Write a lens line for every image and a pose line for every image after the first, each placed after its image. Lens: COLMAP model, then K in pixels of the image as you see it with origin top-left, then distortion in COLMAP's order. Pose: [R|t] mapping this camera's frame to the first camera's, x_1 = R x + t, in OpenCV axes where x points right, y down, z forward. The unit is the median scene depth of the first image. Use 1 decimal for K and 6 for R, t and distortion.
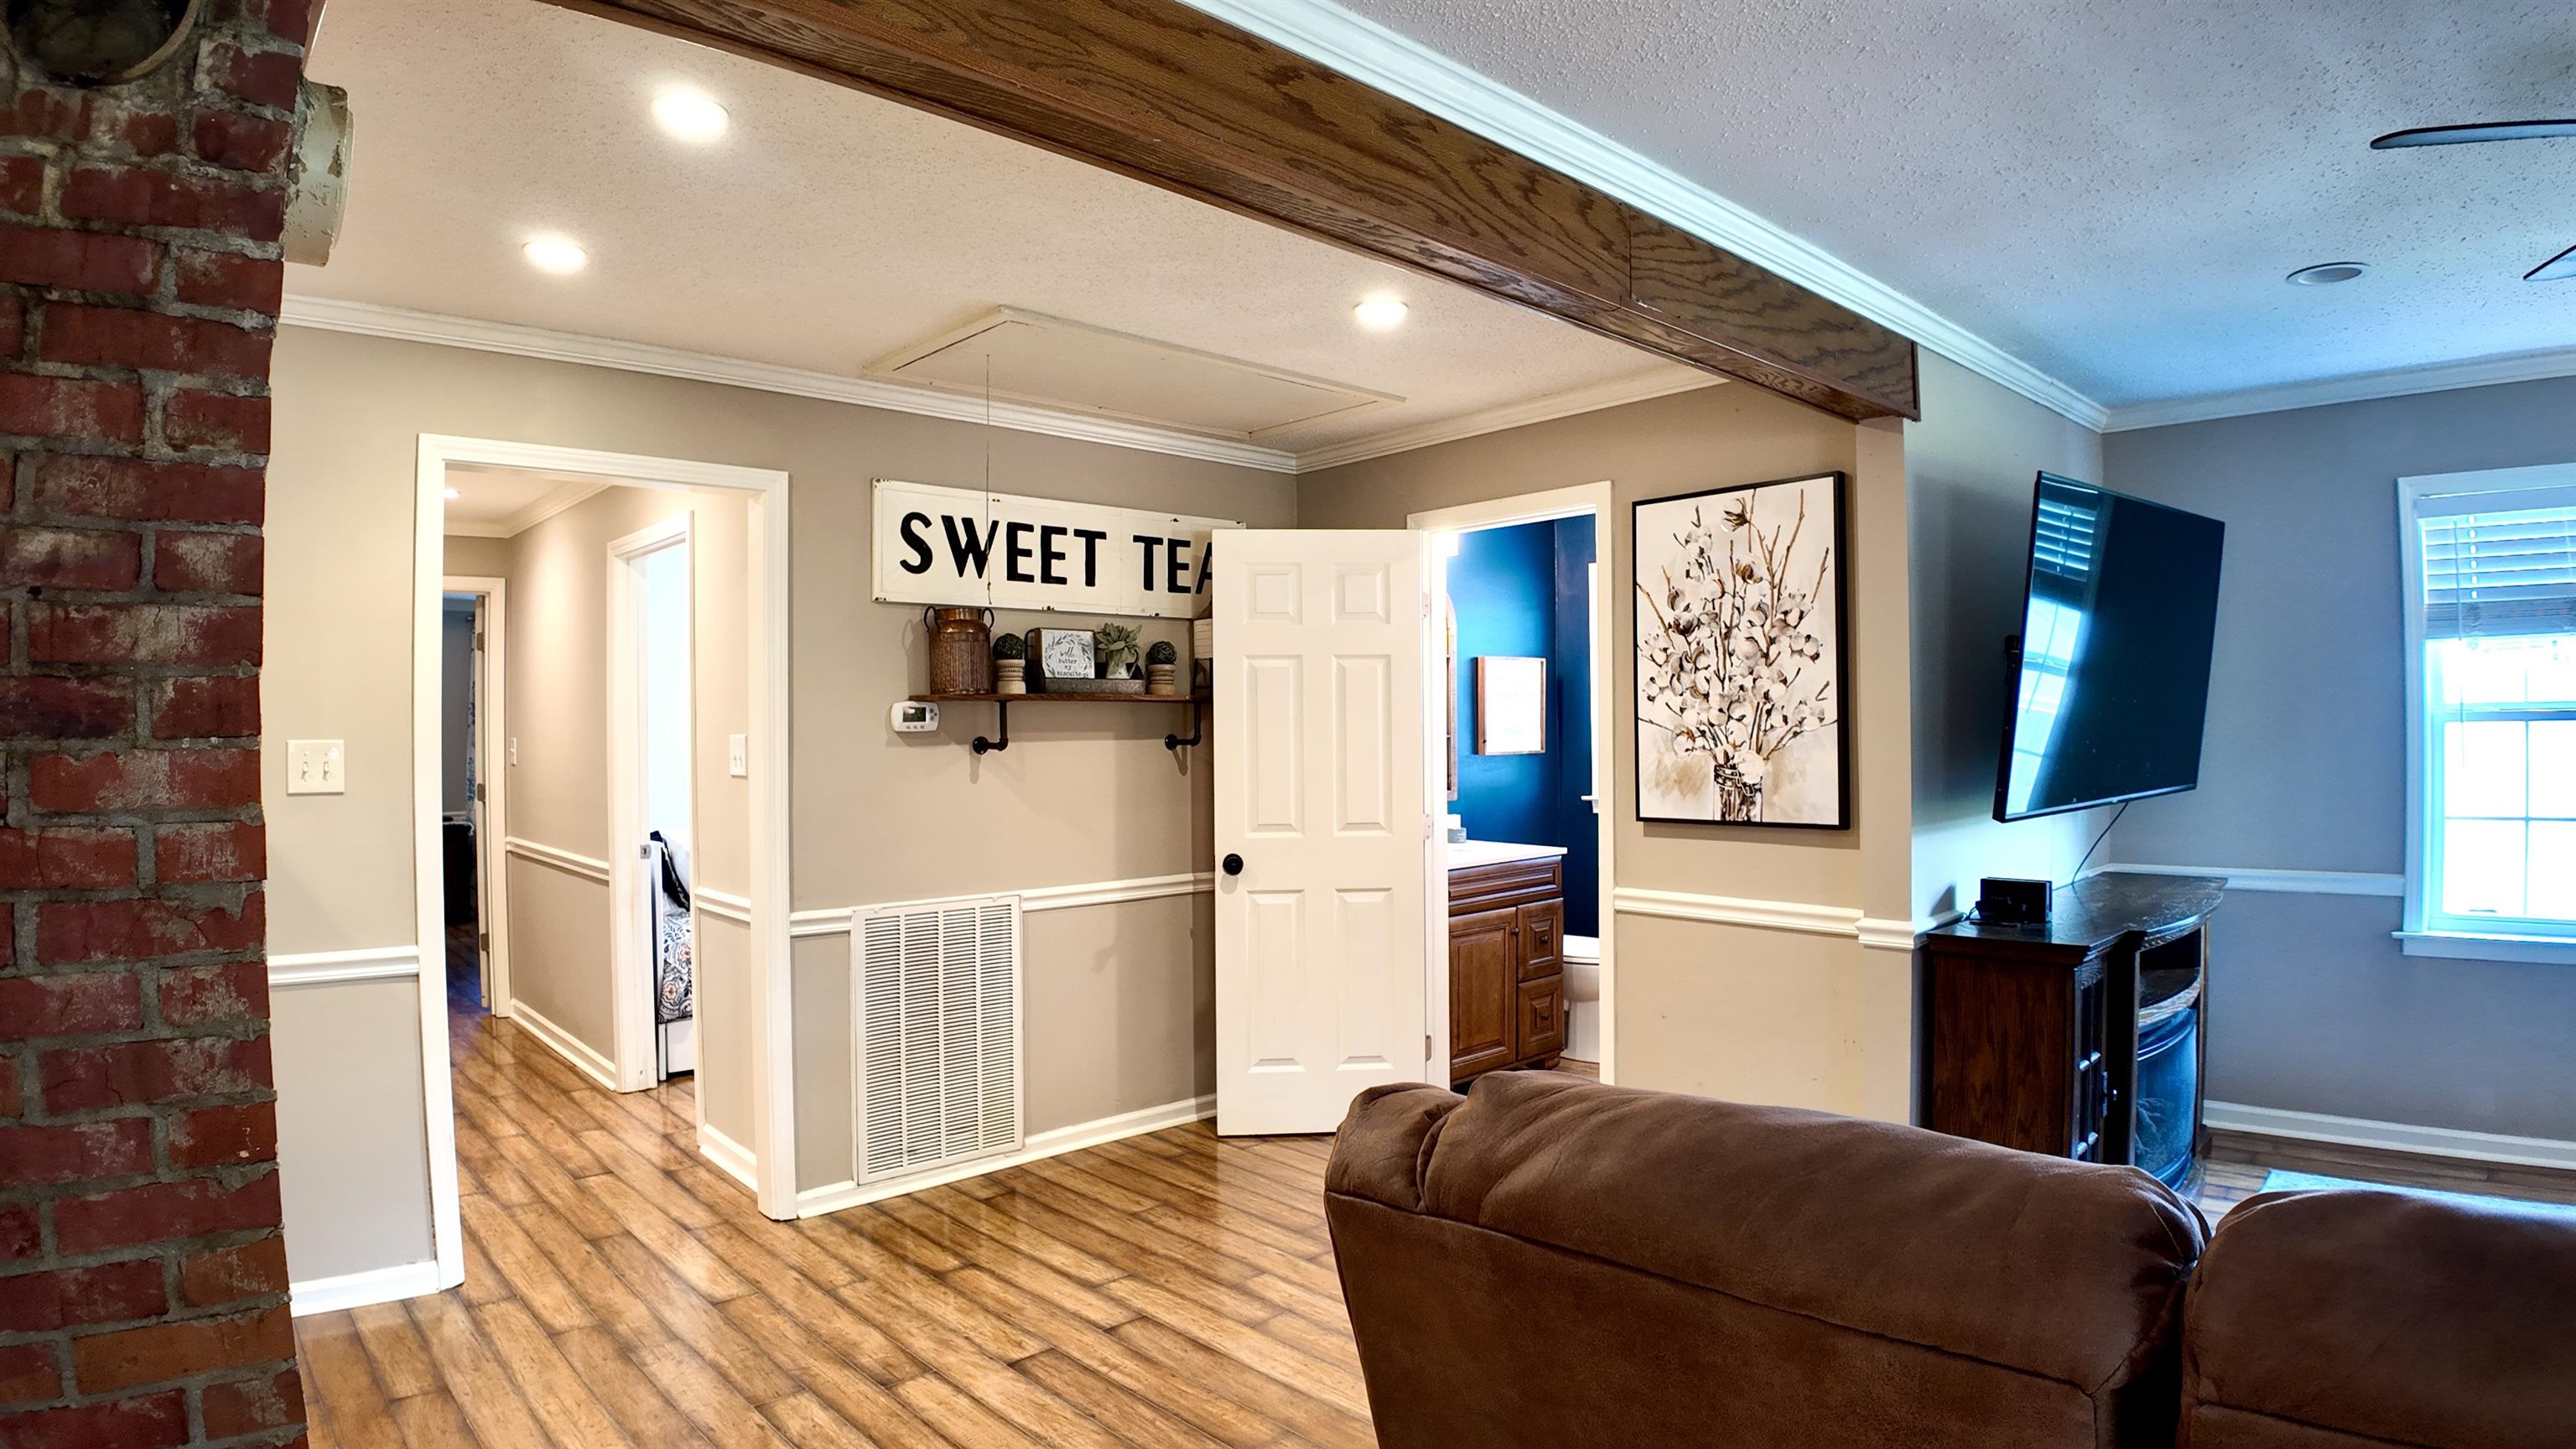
lens RADIAL K [[1361.2, 0, 1287.6], [0, 1361.2, 719.9], [0, 0, 1]] dist [-0.079095, -0.024325]
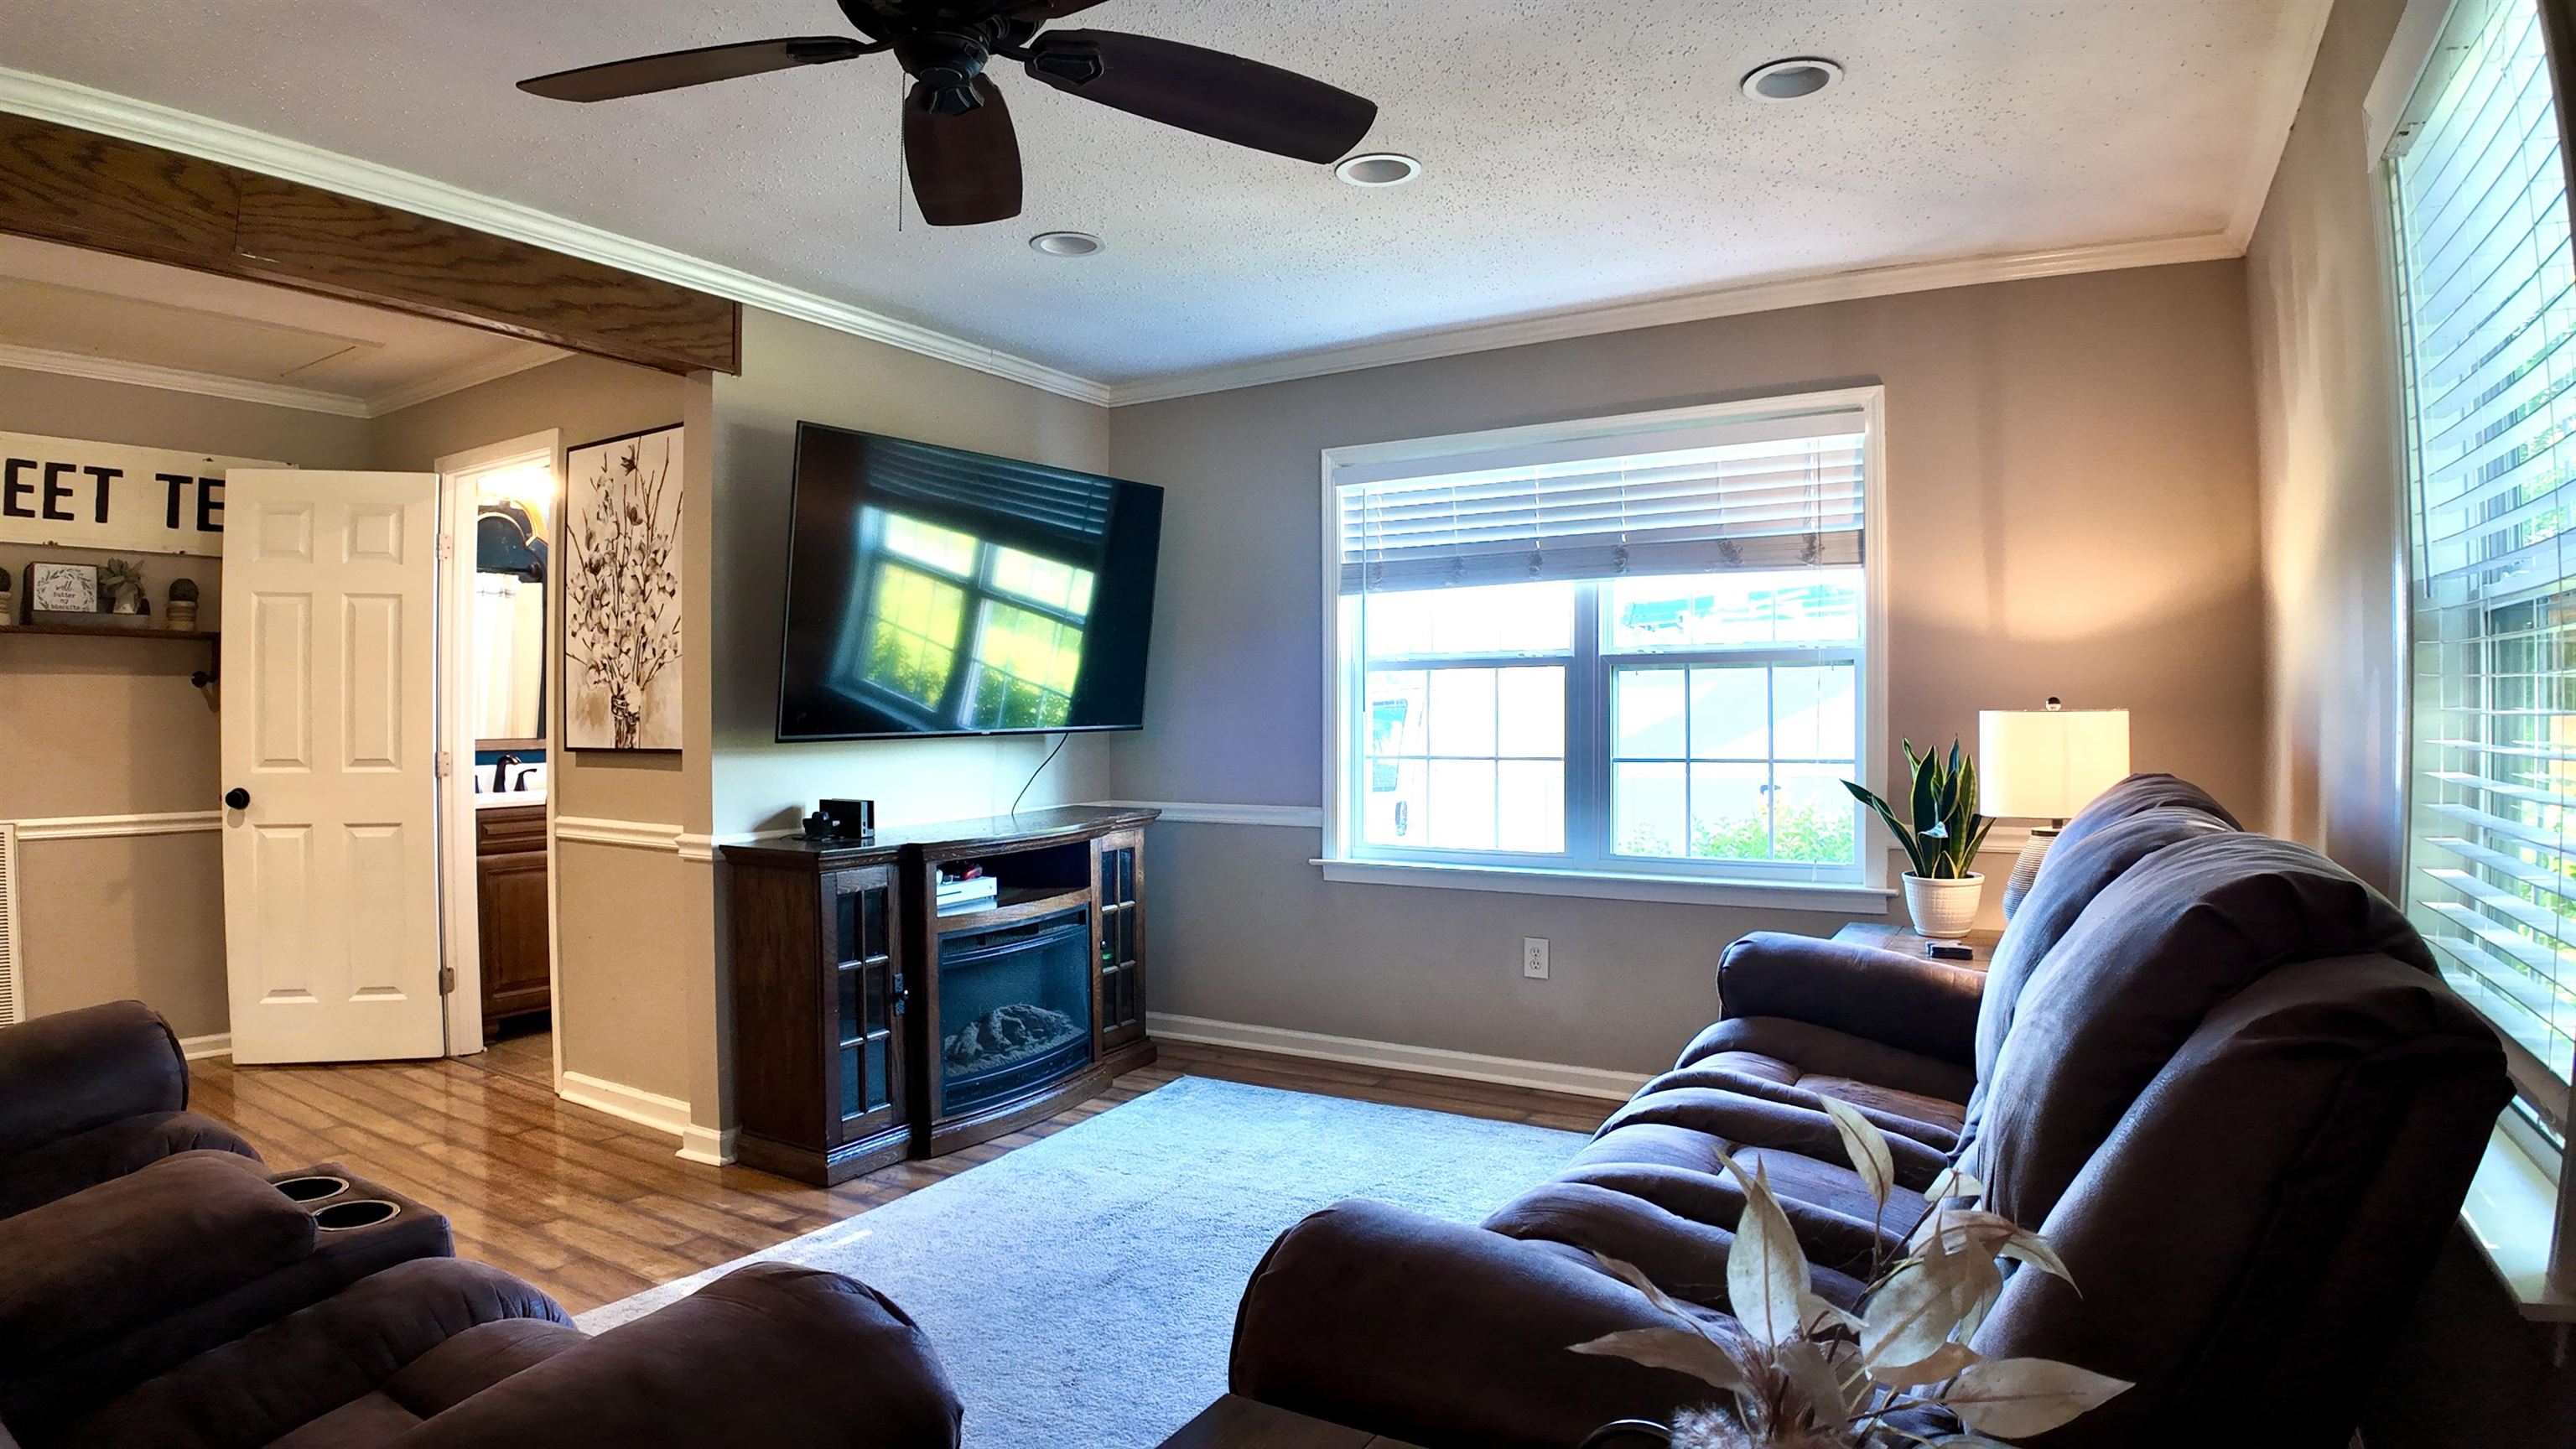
lens RADIAL K [[1384.4, 0, 1288.0], [0, 1384.4, 724.5], [0, 0, 1]] dist [-0.120169, 0.002342]
pose [[0.955149, 0.008006, 0.296016, 0.499878], [-0.011398, 0.999888, 0.009735, 0.038440], [-0.295905, -0.012673, 0.955133, -0.160395]]
